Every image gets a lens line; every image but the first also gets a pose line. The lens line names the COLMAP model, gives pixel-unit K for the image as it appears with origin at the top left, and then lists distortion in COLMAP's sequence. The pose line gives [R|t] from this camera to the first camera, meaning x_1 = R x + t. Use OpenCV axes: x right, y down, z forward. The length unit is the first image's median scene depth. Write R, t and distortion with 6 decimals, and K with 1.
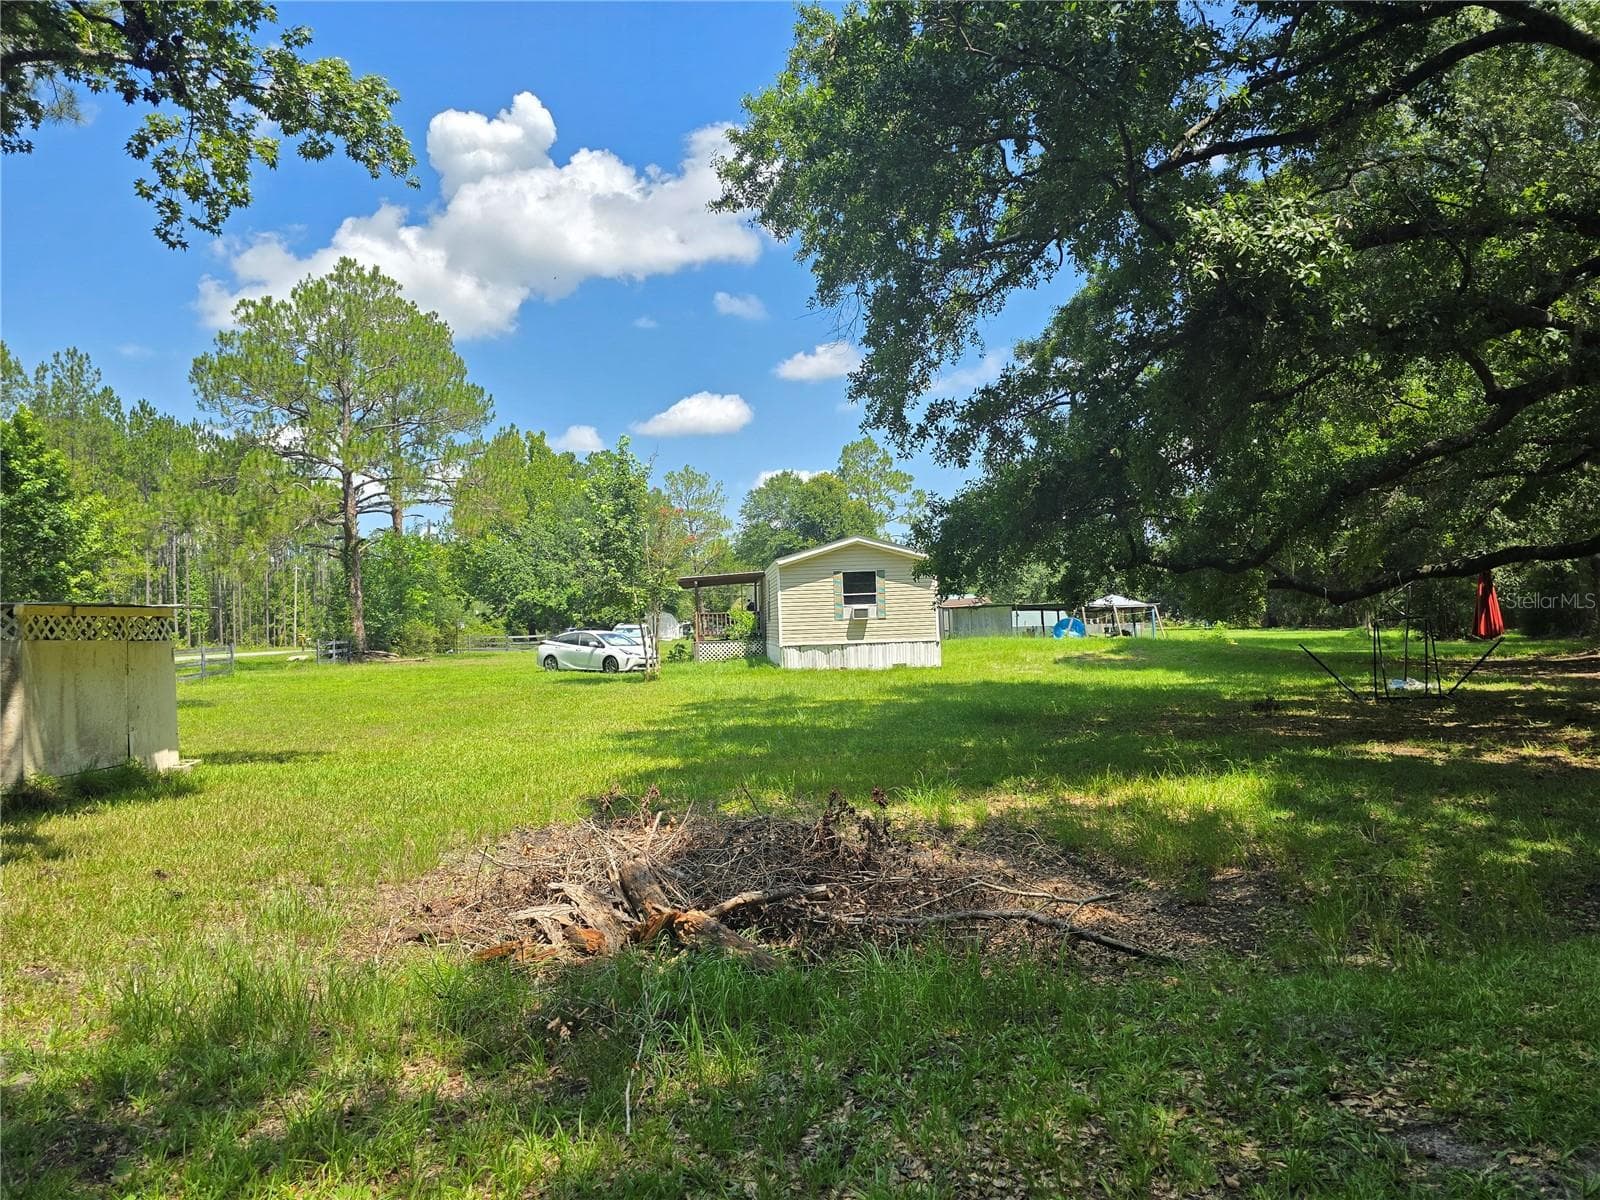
lens RADIAL K [[1068.1, 0, 807.1], [0, 1068.1, 602.9], [0, 0, 1]] dist [0.063163, -0.058725]
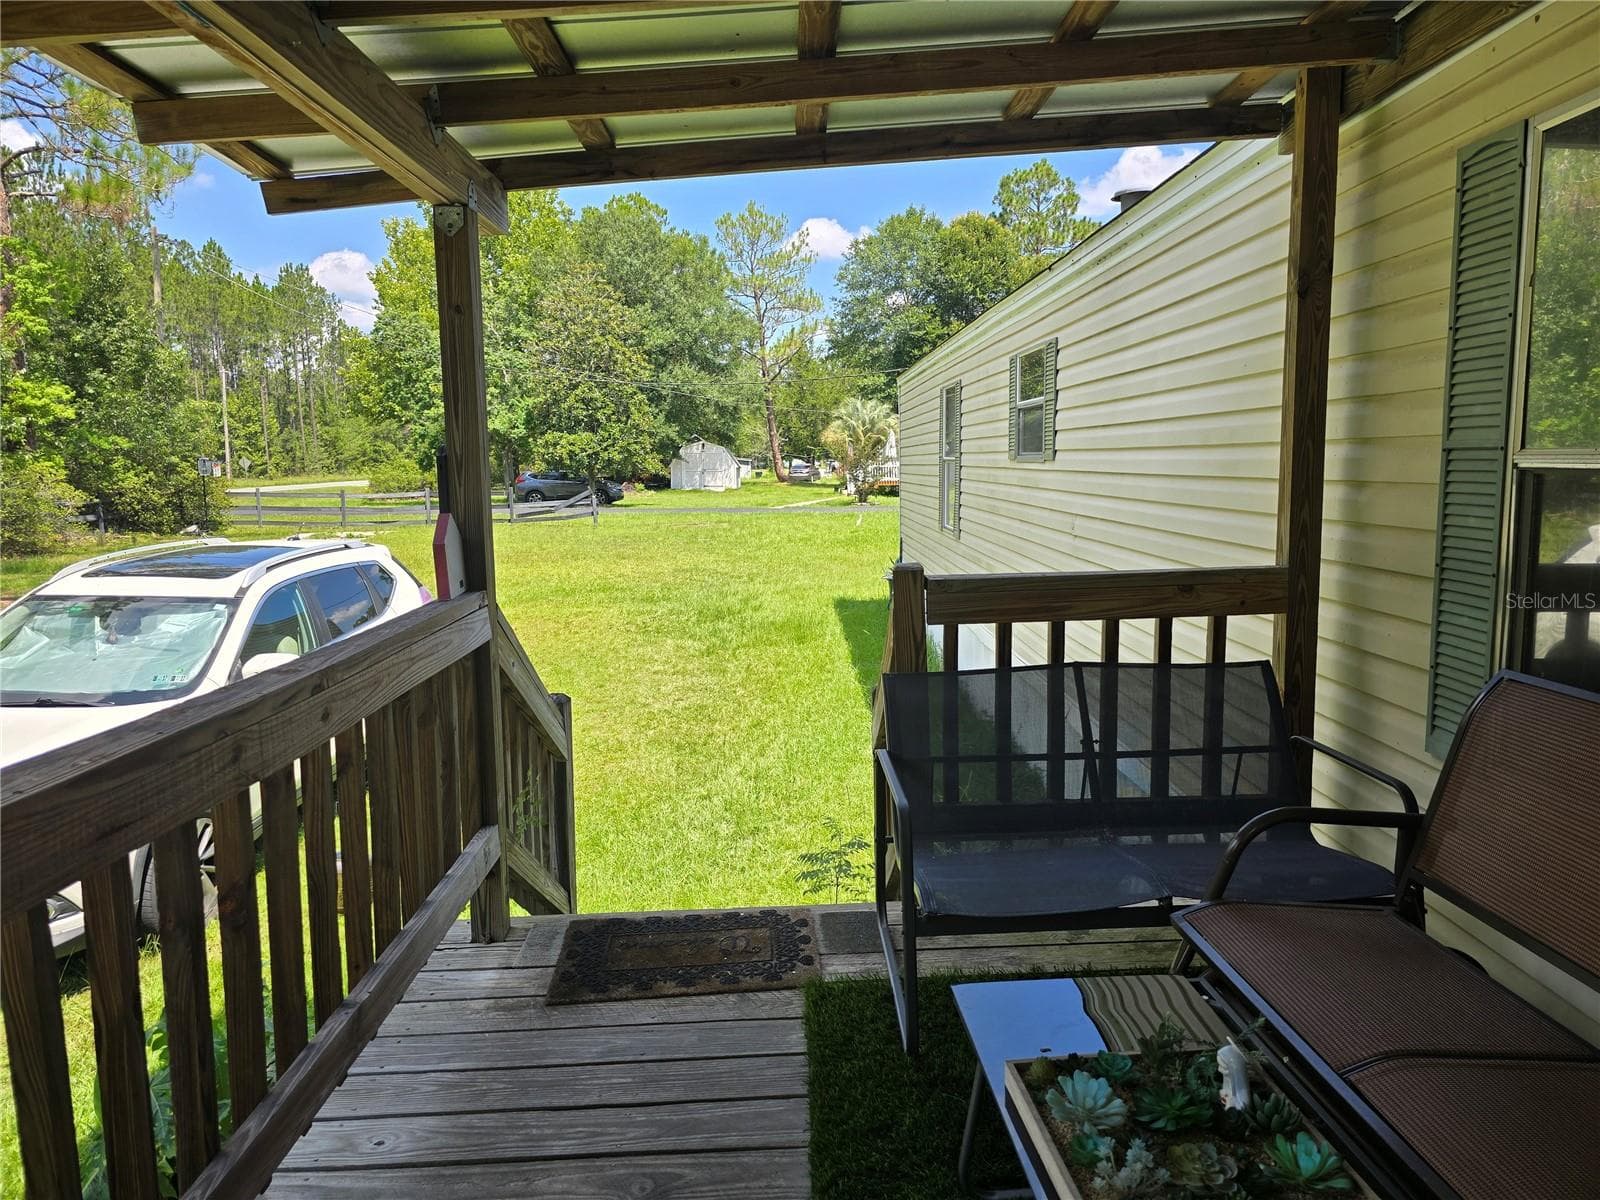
lens RADIAL K [[1068.1, 0, 801.0], [0, 1068.1, 594.8], [0, 0, 1]] dist [0.063163, -0.058725]
pose [[0.996232, 0.019992, -0.084397, -0.028038], [-0.007217, 0.988806, 0.149033, 0.002652], [0.086432, -0.147862, 0.985224, 0.366354]]
